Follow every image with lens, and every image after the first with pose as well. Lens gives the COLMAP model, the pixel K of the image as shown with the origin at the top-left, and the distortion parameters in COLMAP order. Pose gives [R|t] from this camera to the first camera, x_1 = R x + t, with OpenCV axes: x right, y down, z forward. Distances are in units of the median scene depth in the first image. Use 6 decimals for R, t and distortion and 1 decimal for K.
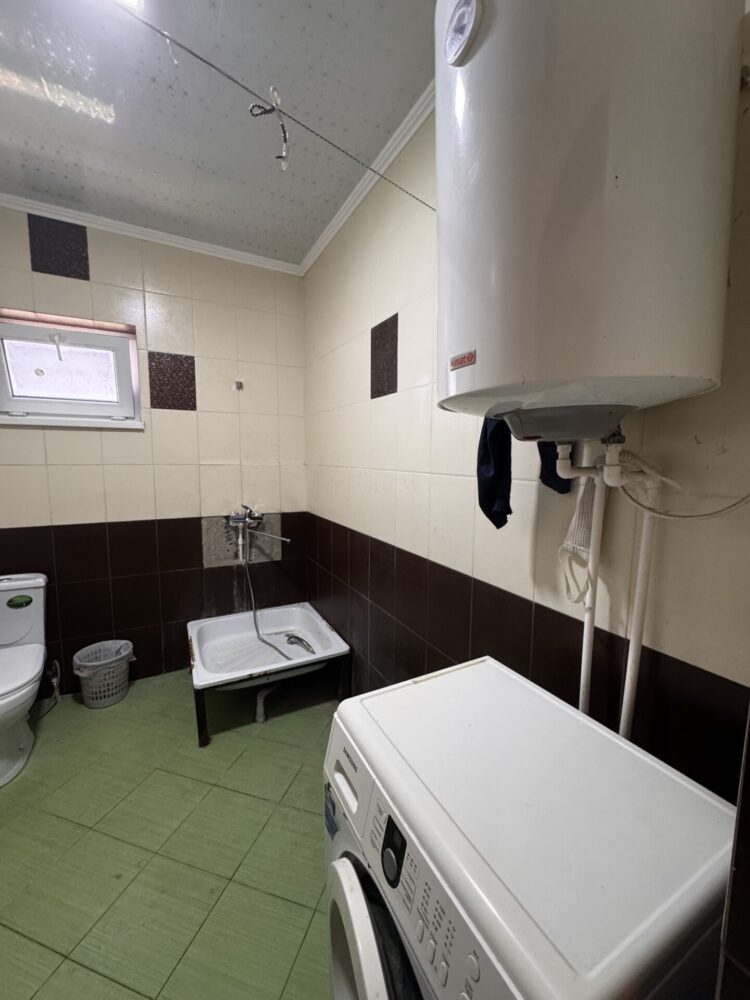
lens RADIAL K [[398.6, 0, 377.3], [0, 398.6, 498.9], [0, 0, 1]] dist [-0.002015, 0.000237]
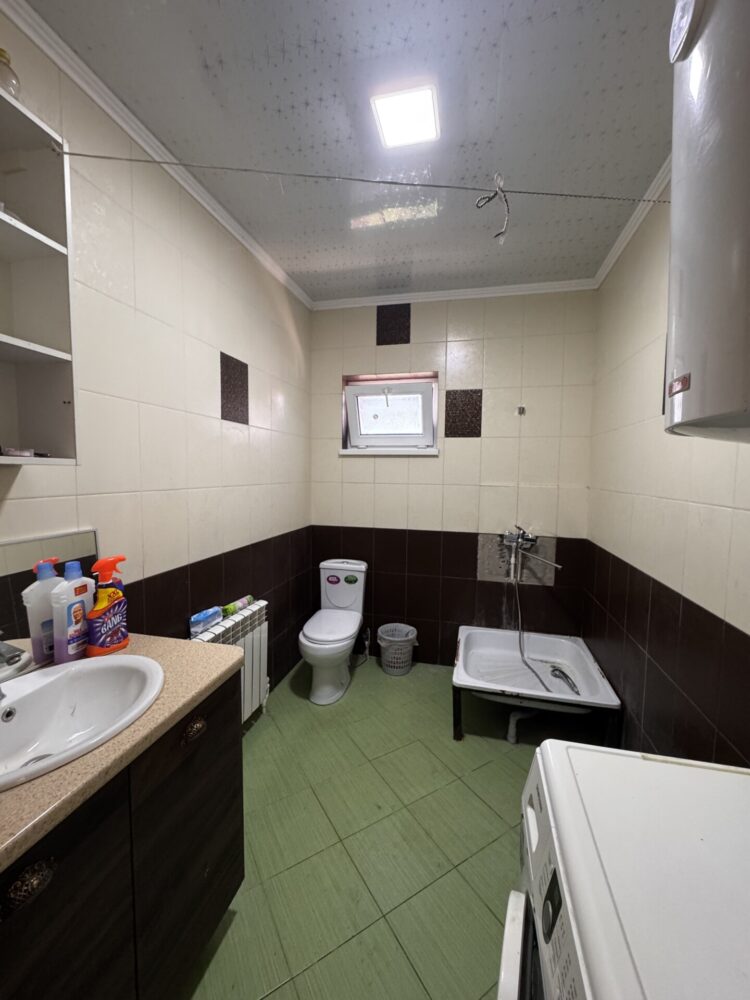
lens RADIAL K [[398.6, 0, 378.4], [0, 398.6, 498.7], [0, 0, 1]] dist [-0.002015, 0.000237]
pose [[0.747781, 0.048222, -0.662192, 0.087038], [-0.078019, 0.996831, -0.015511, -0.011664], [0.659345, 0.063263, 0.749174, -0.014178]]
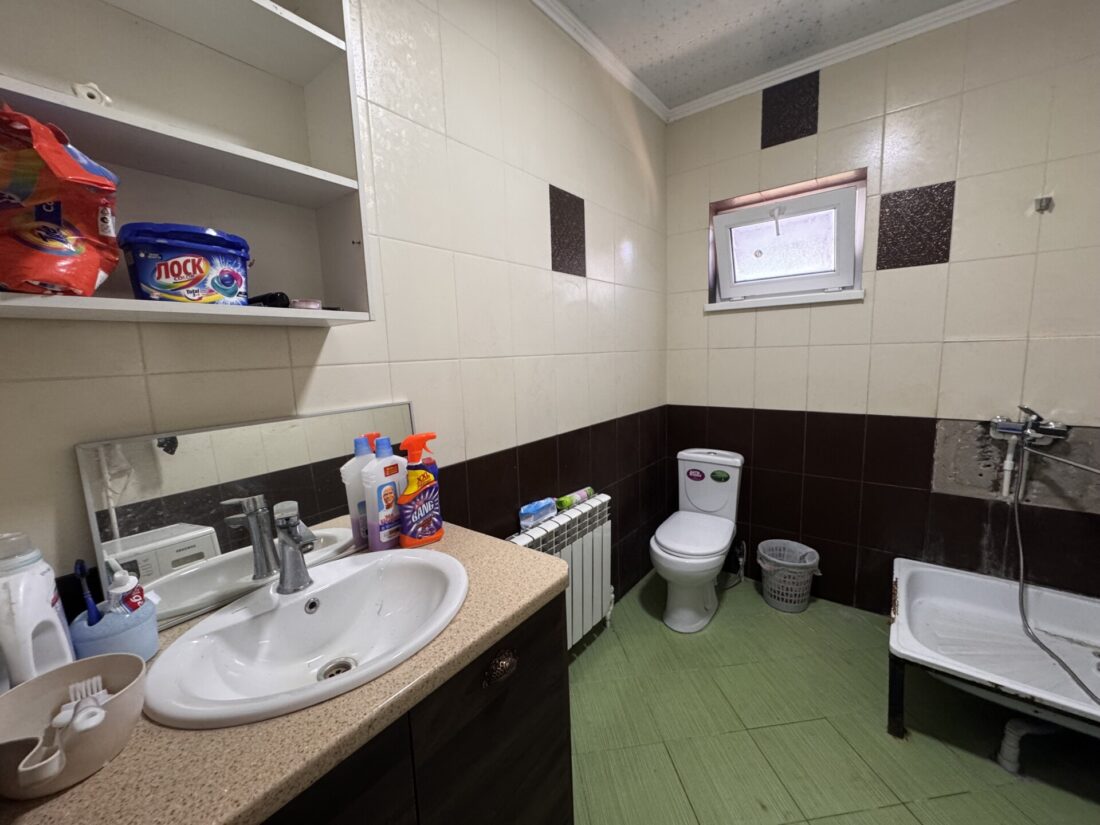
lens RADIAL K [[438.5, 0, 550.1], [0, 438.5, 409.5], [0, 0, 1]] dist [-0.002015, 0.000237]
pose [[0.403013, 0.100297, -0.909682, -0.024855], [-0.060723, 0.994717, 0.082770, 0.009106], [0.913177, 0.021881, 0.406974, 0.086599]]
